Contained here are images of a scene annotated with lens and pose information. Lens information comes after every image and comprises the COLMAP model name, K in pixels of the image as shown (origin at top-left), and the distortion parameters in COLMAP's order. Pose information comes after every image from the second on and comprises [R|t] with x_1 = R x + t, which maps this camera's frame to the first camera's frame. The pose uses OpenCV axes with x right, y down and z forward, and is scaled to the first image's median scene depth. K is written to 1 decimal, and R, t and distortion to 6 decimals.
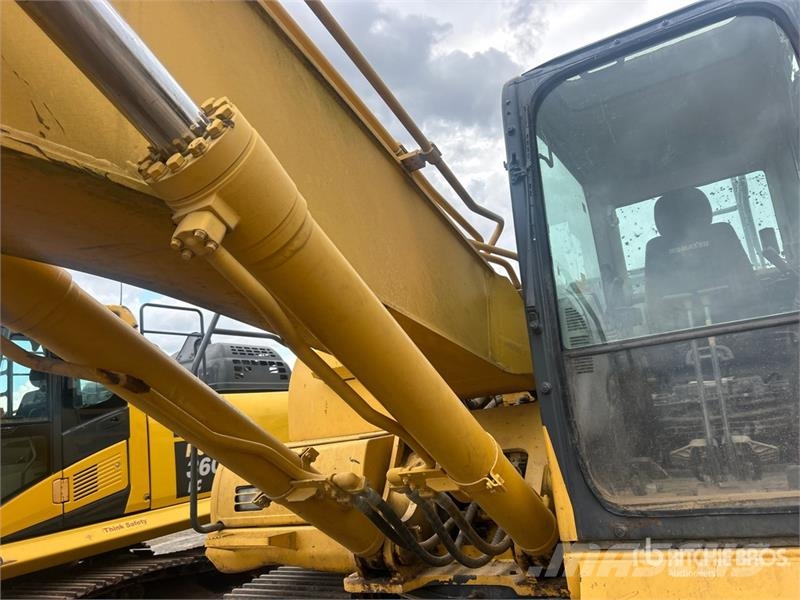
lens RADIAL K [[602.2, 0, 406.2], [0, 602.2, 299.2], [0, 0, 1]] dist [0.033070, -0.015120]
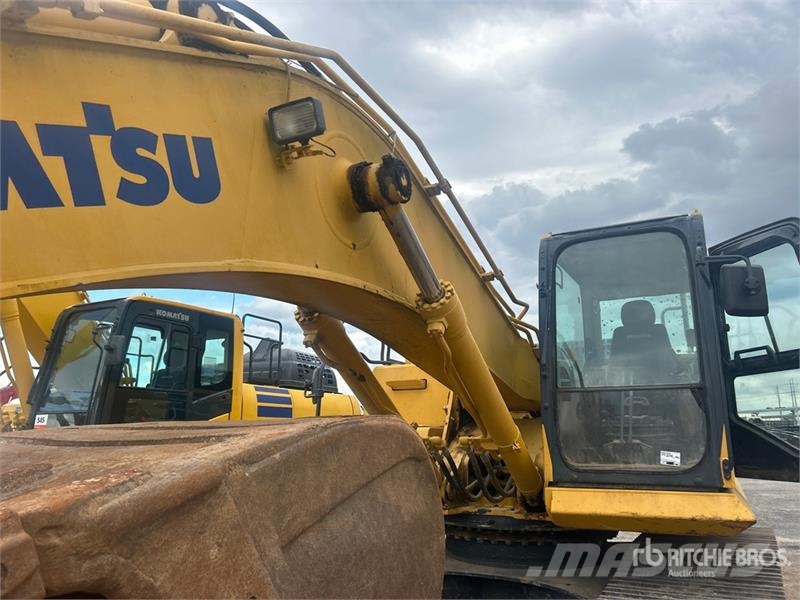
lens RADIAL K [[602.2, 0, 397.7], [0, 602.2, 299.1], [0, 0, 1]] dist [0.033070, -0.015120]
pose [[0.991863, 0.127000, -0.008879, -0.237440], [-0.127223, 0.991356, -0.032052, -0.063685], [0.004732, 0.032921, 0.999447, -0.852094]]
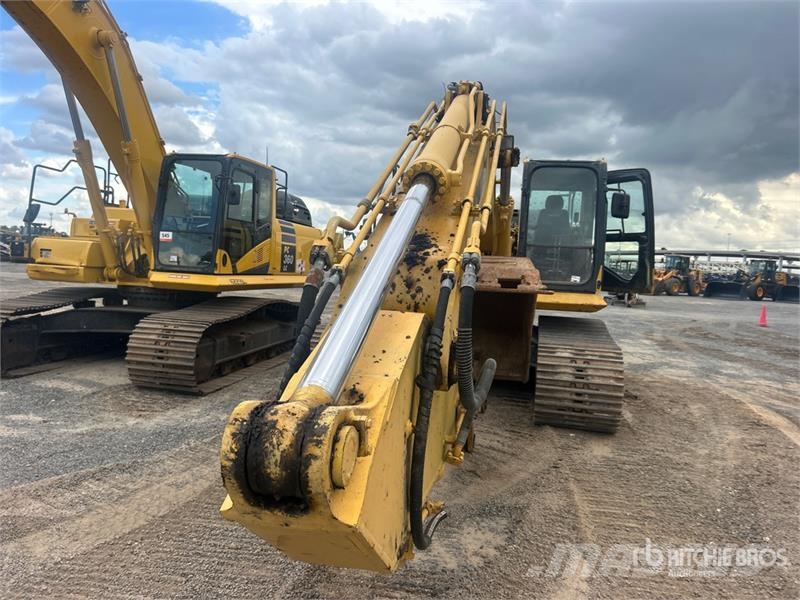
lens RADIAL K [[602.2, 0, 396.3], [0, 602.2, 294.7], [0, 0, 1]] dist [0.033070, -0.015120]
pose [[0.931957, 0.164083, 0.323314, -1.537557], [-0.231587, 0.955519, 0.182622, -0.100215], [-0.278968, -0.245071, 0.928503, -2.181653]]
